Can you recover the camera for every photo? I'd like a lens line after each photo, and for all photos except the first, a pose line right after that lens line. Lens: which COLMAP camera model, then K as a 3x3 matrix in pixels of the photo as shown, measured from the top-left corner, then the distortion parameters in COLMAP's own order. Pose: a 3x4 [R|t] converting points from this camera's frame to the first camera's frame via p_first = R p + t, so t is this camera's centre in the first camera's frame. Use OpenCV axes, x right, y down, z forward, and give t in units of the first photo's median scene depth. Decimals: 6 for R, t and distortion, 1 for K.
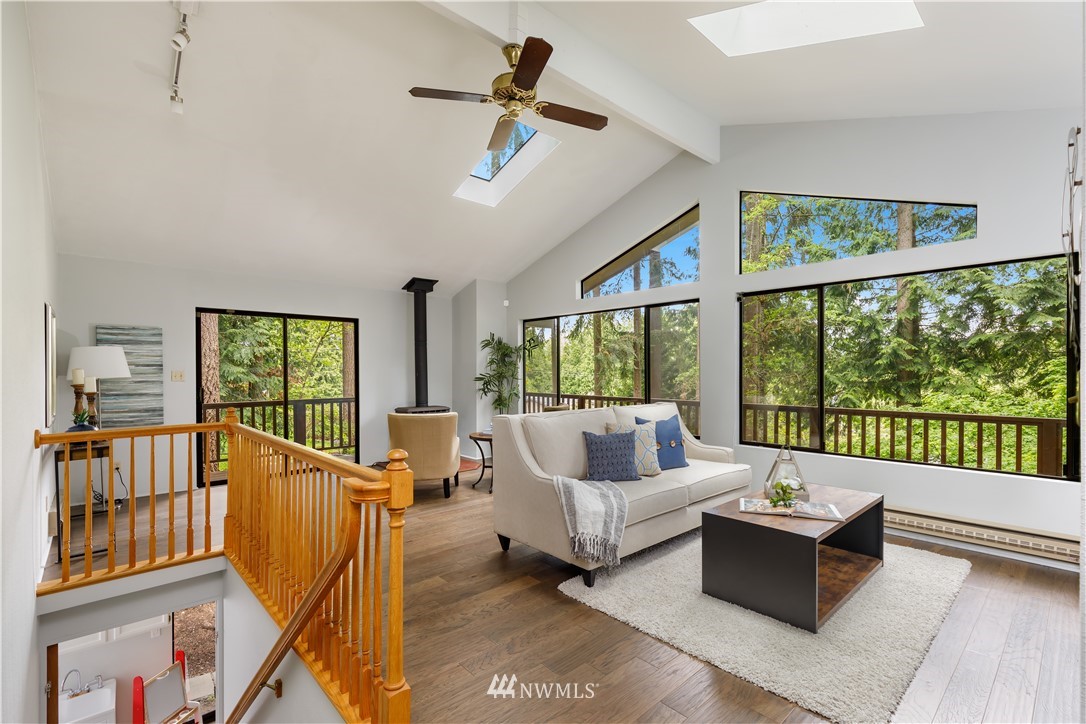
lens RADIAL K [[495.2, 0, 549.1], [0, 495.2, 368.5], [0, 0, 1]] dist [0.003496, -0.000282]
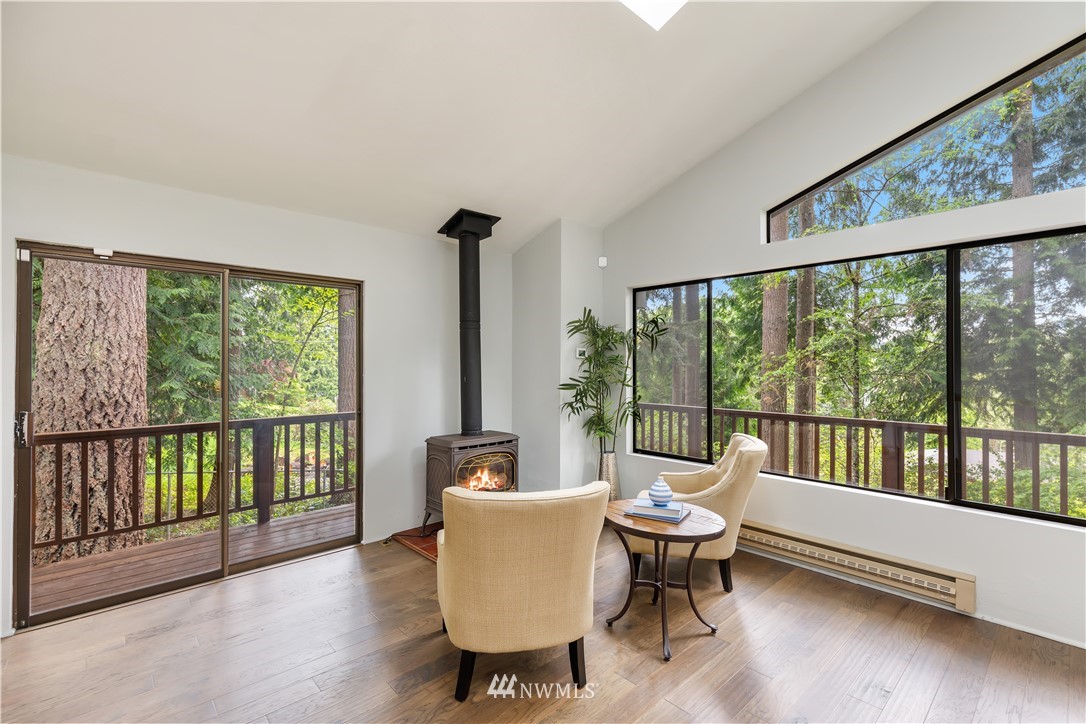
lens RADIAL K [[495.2, 0, 537.4], [0, 495.2, 358.7], [0, 0, 1]] dist [0.003496, -0.000282]
pose [[0.999891, 0.003760, -0.014266, -0.166140], [-0.003867, 0.999965, -0.007482, -0.007292], [0.014237, 0.007537, 0.999870, 0.406603]]
